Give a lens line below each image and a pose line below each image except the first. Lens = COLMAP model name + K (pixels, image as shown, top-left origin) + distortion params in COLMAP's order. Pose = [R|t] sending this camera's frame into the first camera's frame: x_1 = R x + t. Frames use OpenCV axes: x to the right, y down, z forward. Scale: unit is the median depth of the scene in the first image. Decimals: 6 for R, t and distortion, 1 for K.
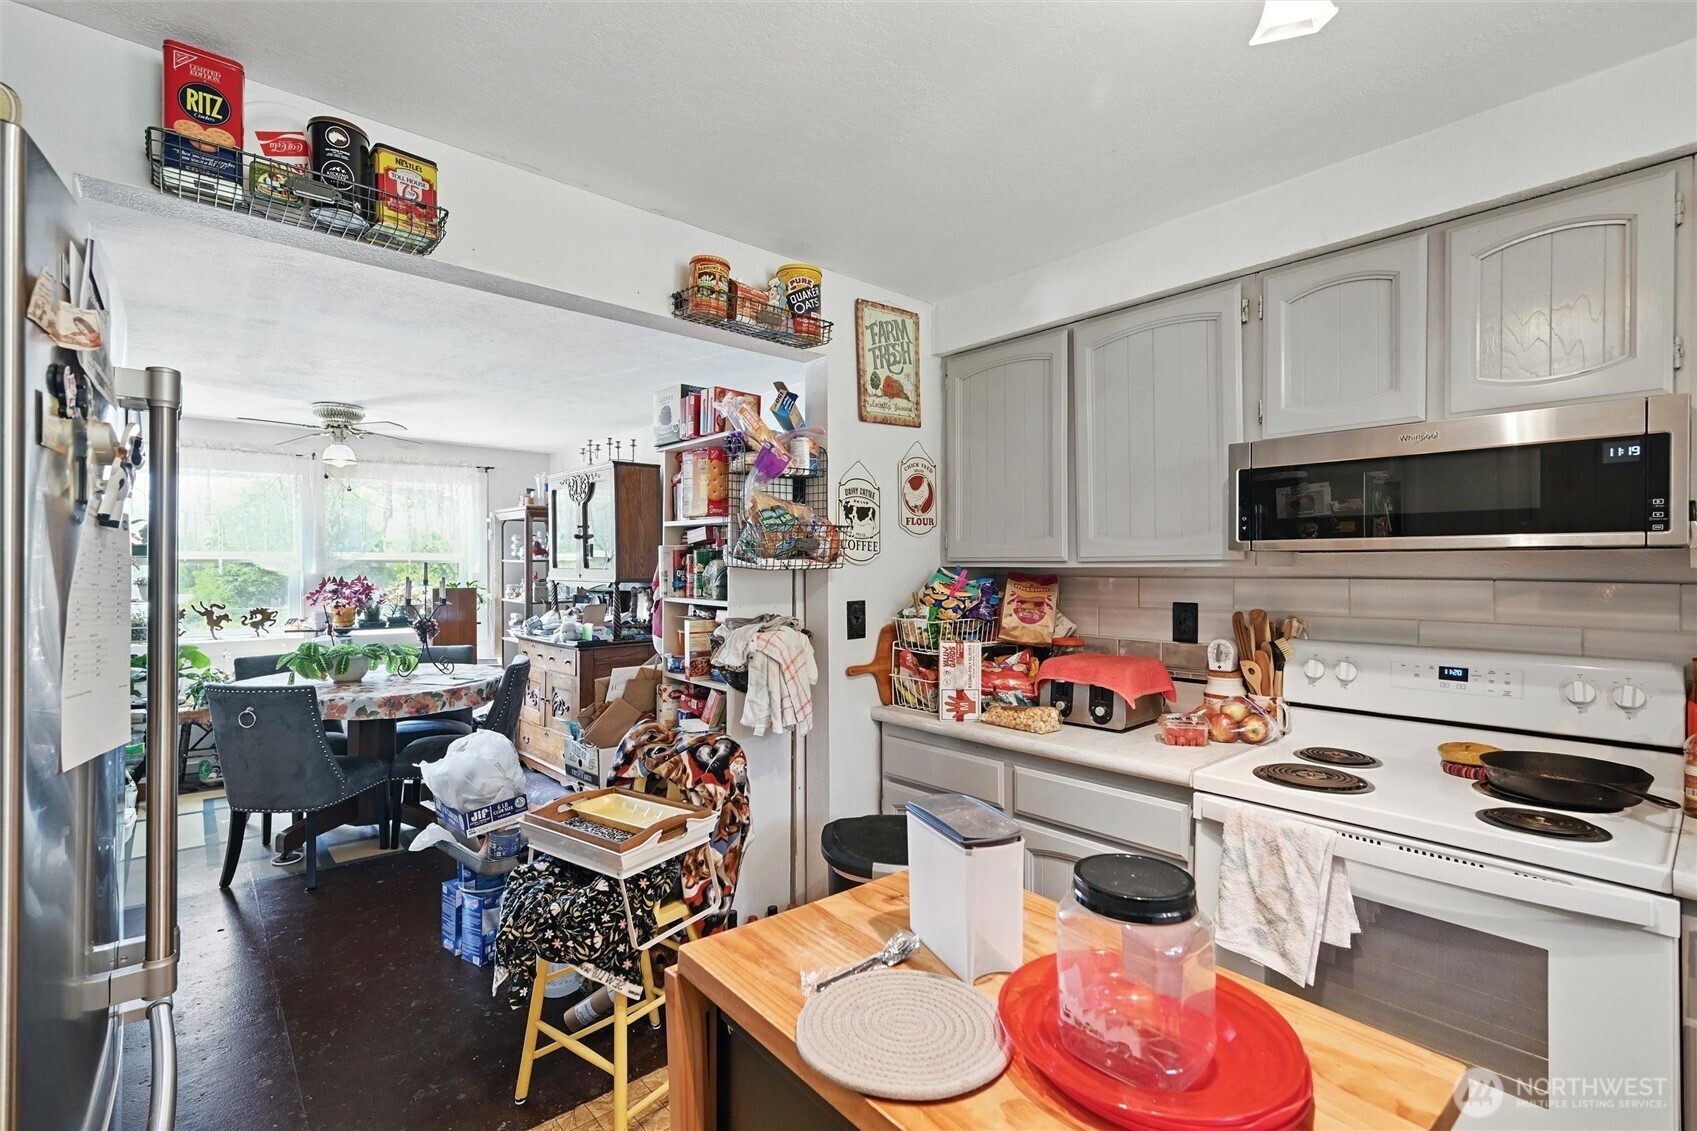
lens RADIAL K [[784.8, 0, 849.4], [0, 784.8, 567.2], [0, 0, 1]] dist [-0.000639, -0.000180]
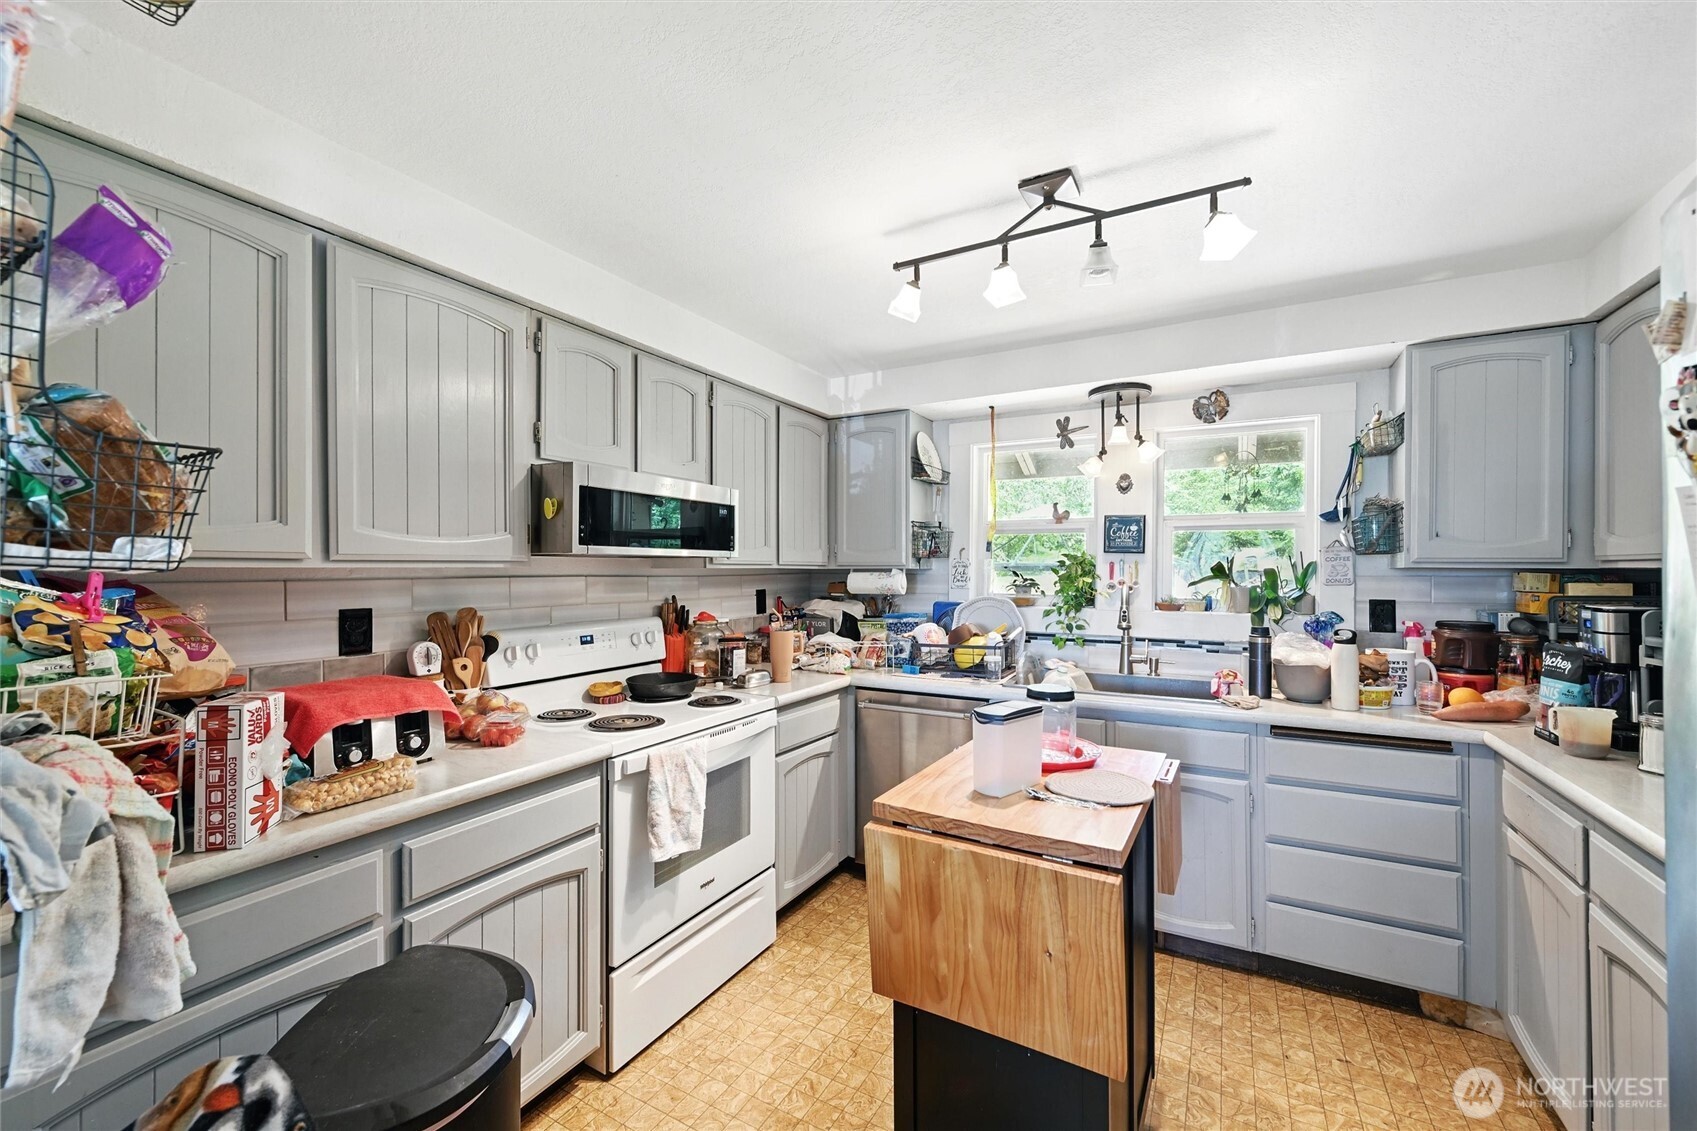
lens RADIAL K [[666.0, 0, 848.8], [0, 666.0, 567.0], [0, 0, 1]] dist [-0.002302, 0.000158]
pose [[-0.337197, 0.003078, 0.941429, -0.478453], [0.001920, 0.999995, -0.002581, 0.002061], [-0.941432, 0.000937, -0.337201, 0.789658]]
